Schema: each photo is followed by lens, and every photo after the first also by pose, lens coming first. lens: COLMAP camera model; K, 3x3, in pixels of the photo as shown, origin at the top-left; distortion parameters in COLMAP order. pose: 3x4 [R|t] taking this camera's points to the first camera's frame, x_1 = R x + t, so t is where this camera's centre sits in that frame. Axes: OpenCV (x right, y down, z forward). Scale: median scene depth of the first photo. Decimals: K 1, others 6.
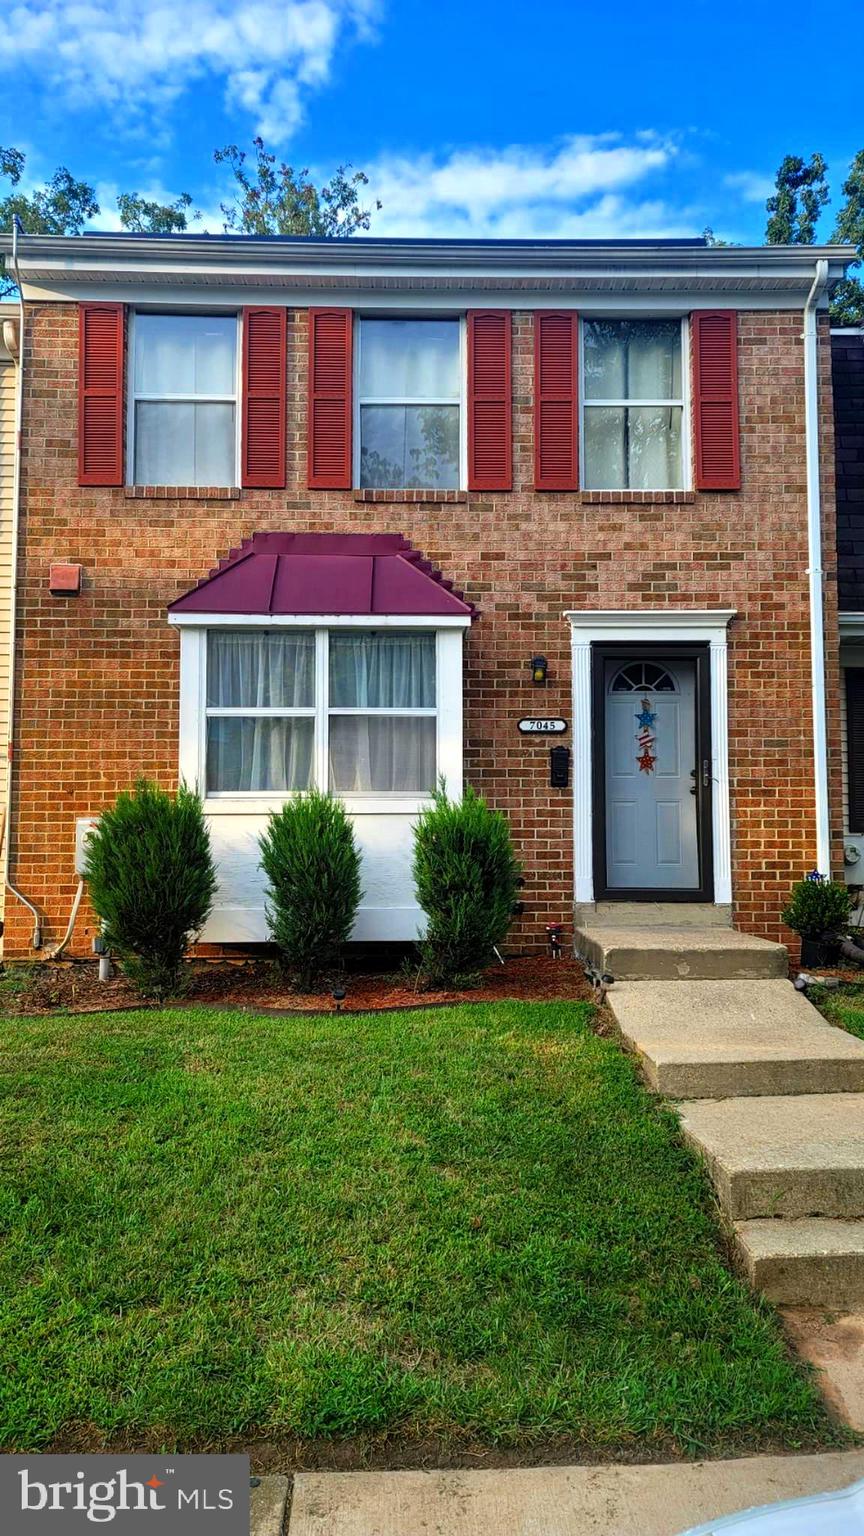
lens RADIAL K [[1099.4, 0, 432.0], [0, 1099.4, 768.0], [0, 0, 1]] dist [0.073295, -0.005431]
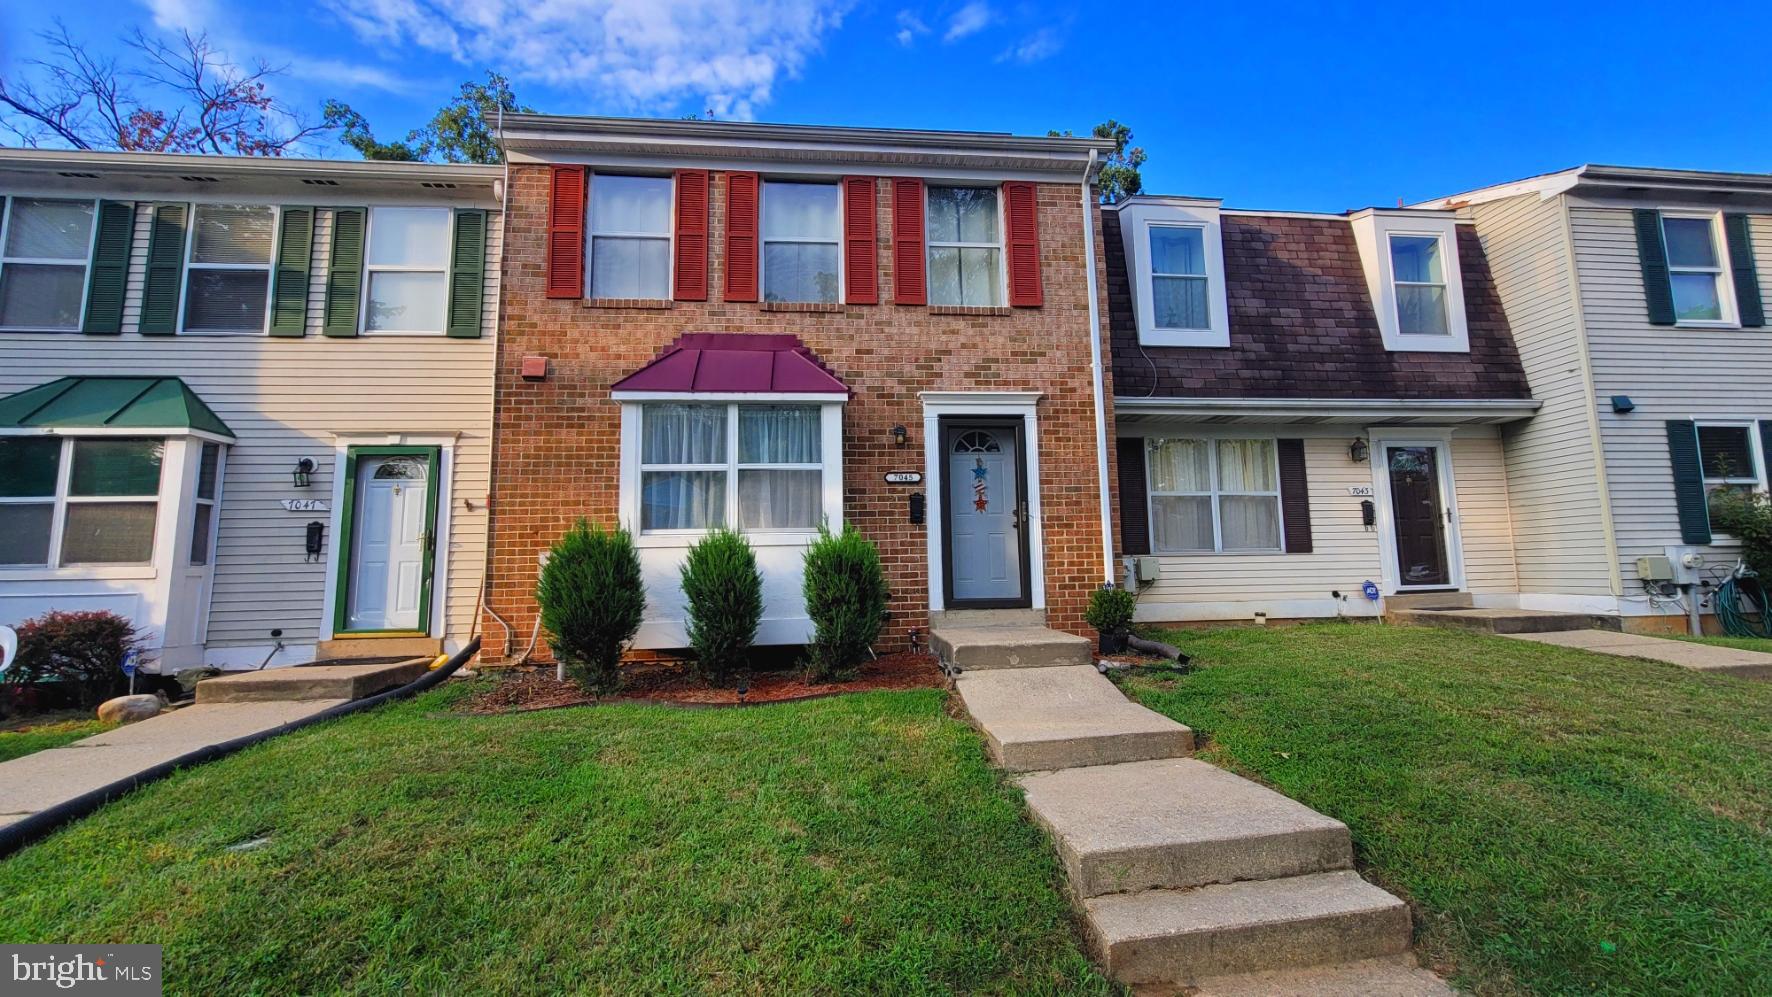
lens RADIAL K [[719.3, 0, 891.0], [0, 719.3, 495.5], [0, 0, 1]] dist [-0.002620, -0.000274]
pose [[0.996437, -0.010310, 0.083703, 0.013270], [0.013643, 0.999132, -0.039352, 0.017677], [-0.083224, 0.040354, 0.995713, 0.142472]]
